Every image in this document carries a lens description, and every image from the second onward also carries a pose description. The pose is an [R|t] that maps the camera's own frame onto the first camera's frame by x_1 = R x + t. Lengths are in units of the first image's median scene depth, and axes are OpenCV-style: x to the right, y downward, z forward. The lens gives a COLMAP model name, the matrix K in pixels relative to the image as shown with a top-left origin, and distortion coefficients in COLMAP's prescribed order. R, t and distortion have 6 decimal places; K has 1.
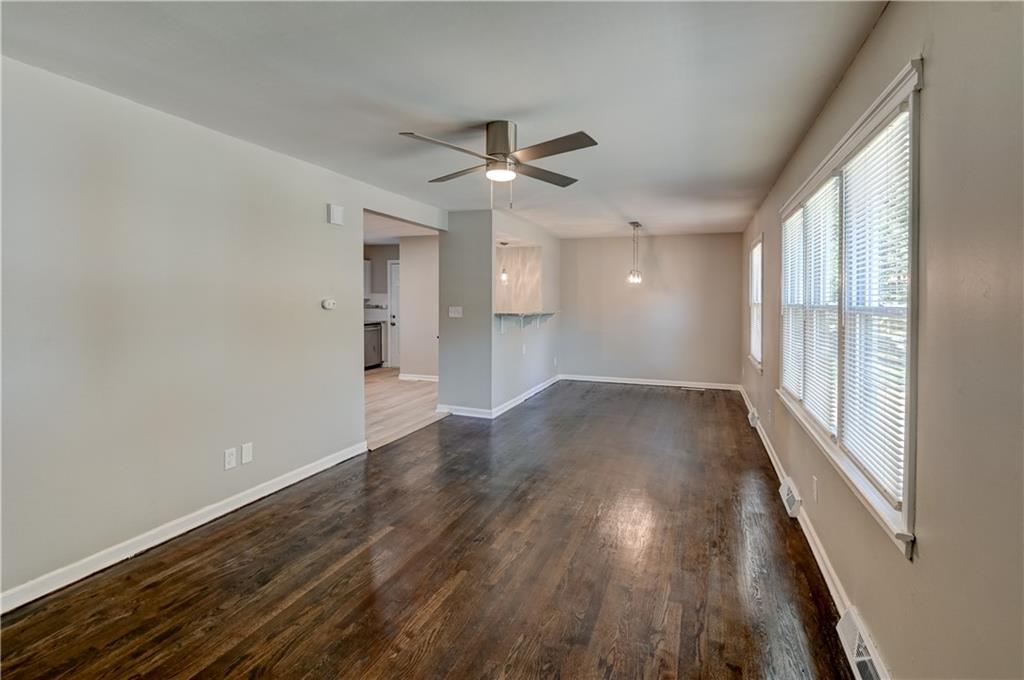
lens RADIAL K [[505.0, 0, 538.1], [0, 505.0, 303.9], [0, 0, 1]] dist [-0.002995, -0.001313]
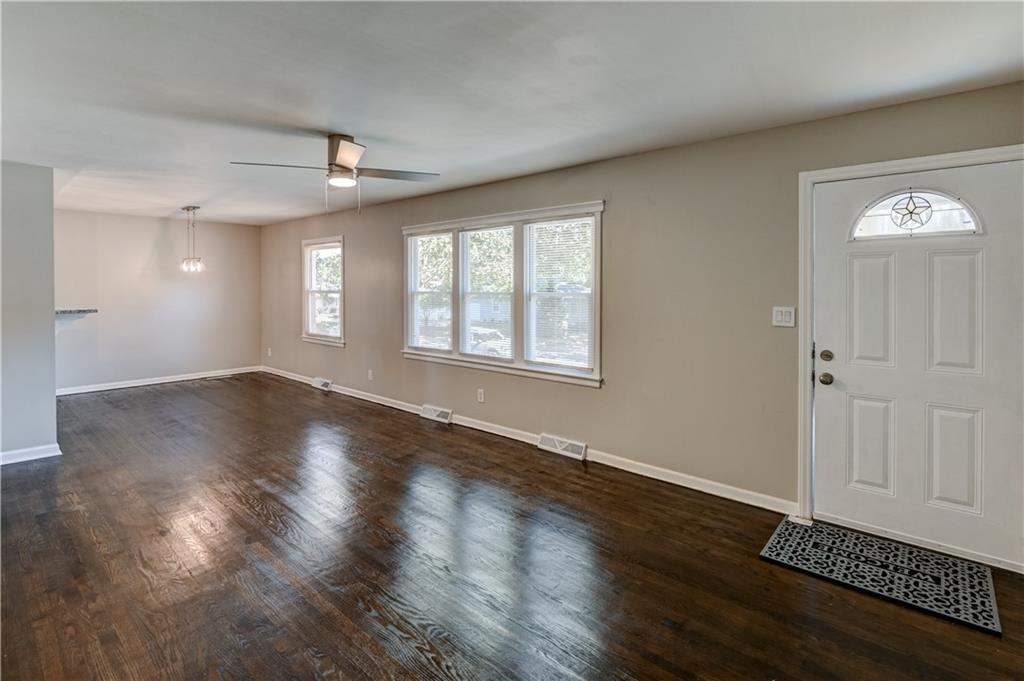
lens RADIAL K [[493.7, 0, 509.9], [0, 493.7, 288.3], [0, 0, 1]] dist [0.016533, -0.000276]
pose [[0.390010, -0.011343, 0.920741, -0.702457], [0.012498, 0.999897, 0.007024, -0.013948], [-0.920726, 0.008768, 0.390111, 0.161849]]
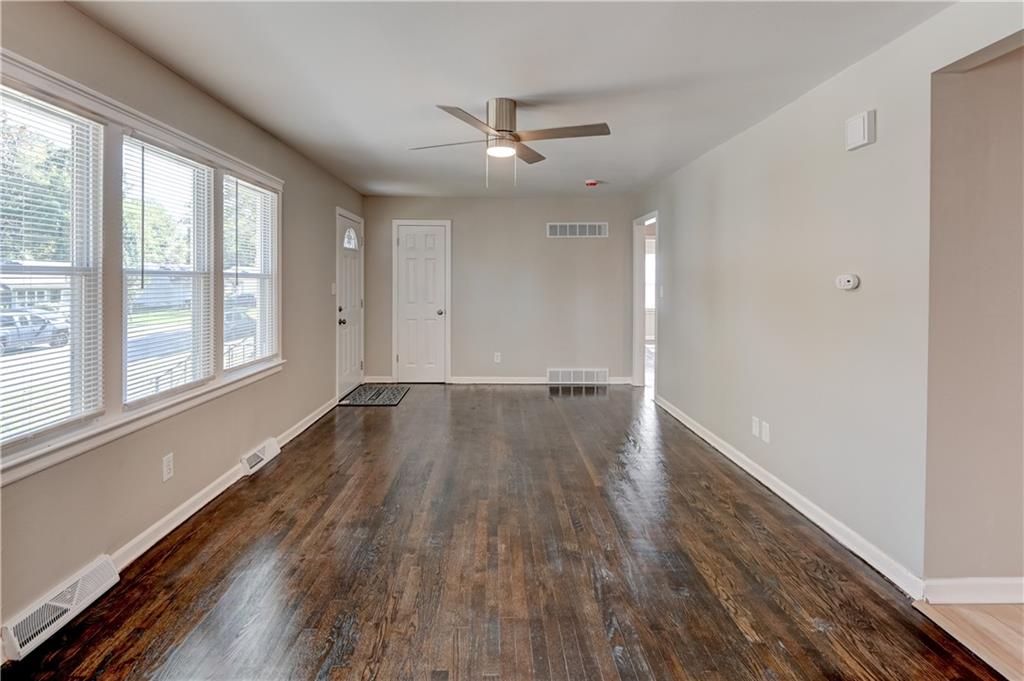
lens RADIAL K [[487.3, 0, 504.7], [0, 487.3, 281.2], [0, 0, 1]] dist [-0.000828, -0.004028]
pose [[-0.944285, -0.012254, -0.328900, 0.185881], [-0.015305, 0.999861, 0.006687, 0.005132], [0.328772, 0.011348, -0.944341, 1.445904]]
